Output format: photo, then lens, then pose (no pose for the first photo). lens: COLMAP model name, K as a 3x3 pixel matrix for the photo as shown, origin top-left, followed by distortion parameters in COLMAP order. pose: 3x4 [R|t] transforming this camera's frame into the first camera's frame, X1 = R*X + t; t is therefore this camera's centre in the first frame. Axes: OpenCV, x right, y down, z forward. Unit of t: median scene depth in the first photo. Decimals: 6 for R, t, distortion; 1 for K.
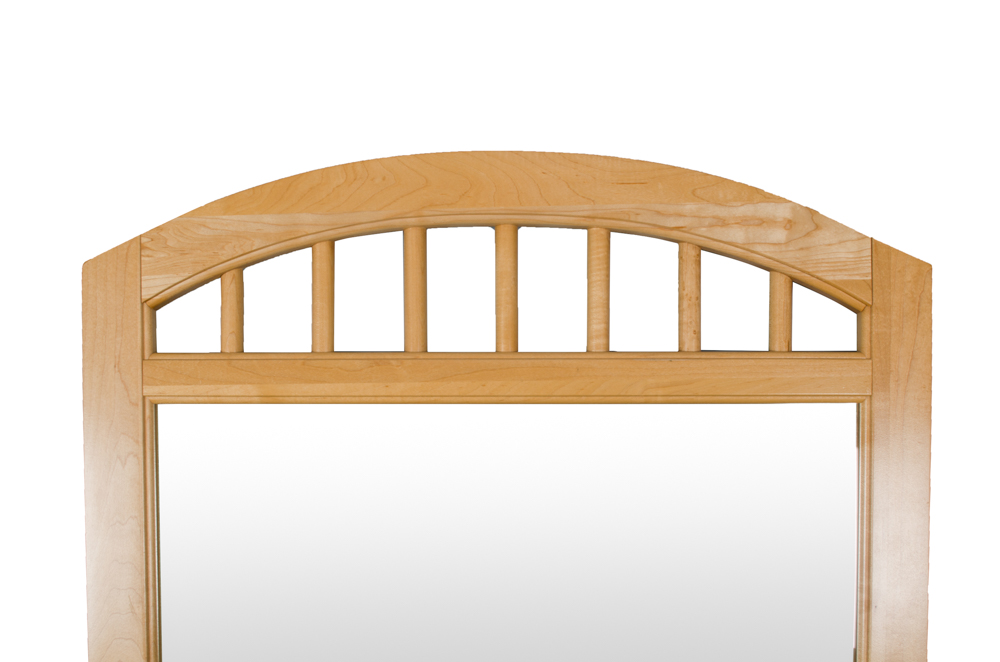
lens RADIAL K [[1109.1, 0, 499.1], [0, 1109.1, 340.6], [0, 0, 1]] dist [-0.163296, 0.000000]
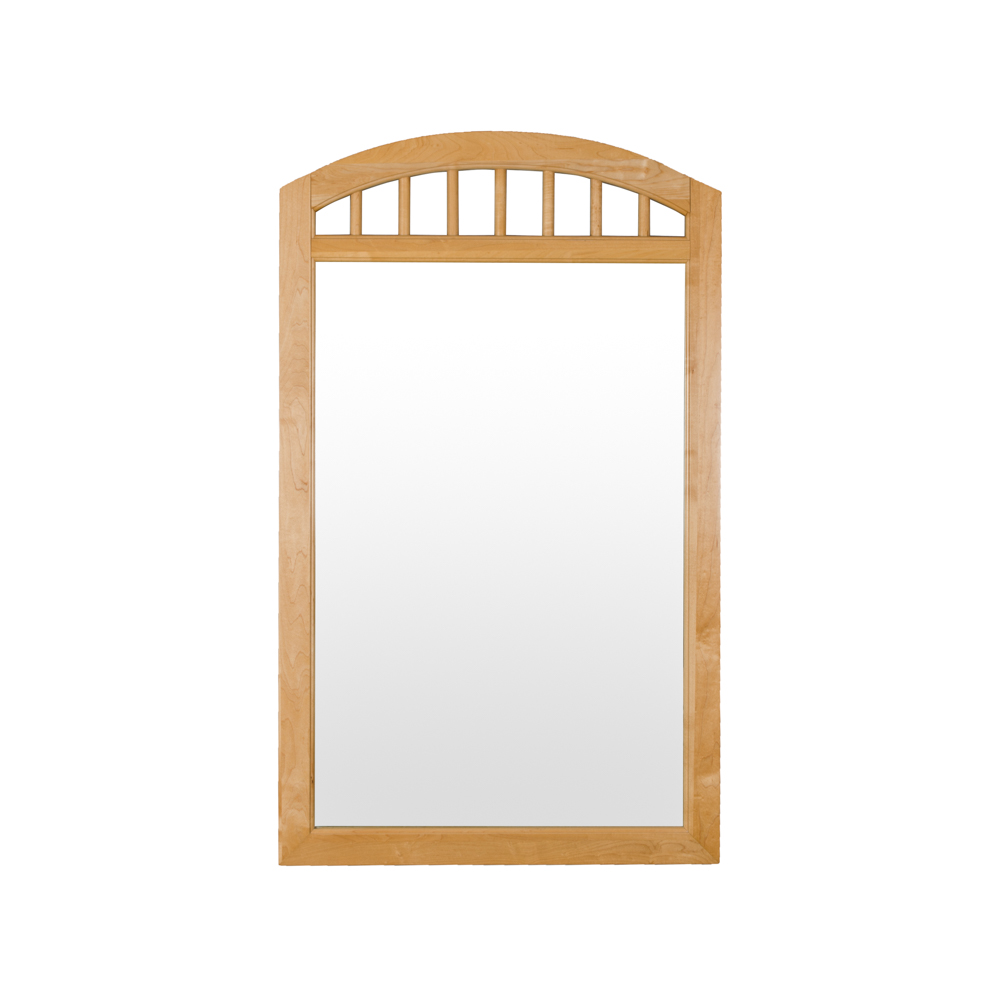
lens RADIAL K [[2933.1, 0, 500.2], [0, 2933.1, 497.8], [0, 0, 1]] dist [0.065684, 0.000000]
pose [[0.999842, 0.005149, 0.017035, -0.079406], [-0.006774, 0.995287, 0.096740, -0.030207], [-0.016456, -0.096840, 0.995164, -4.197495]]
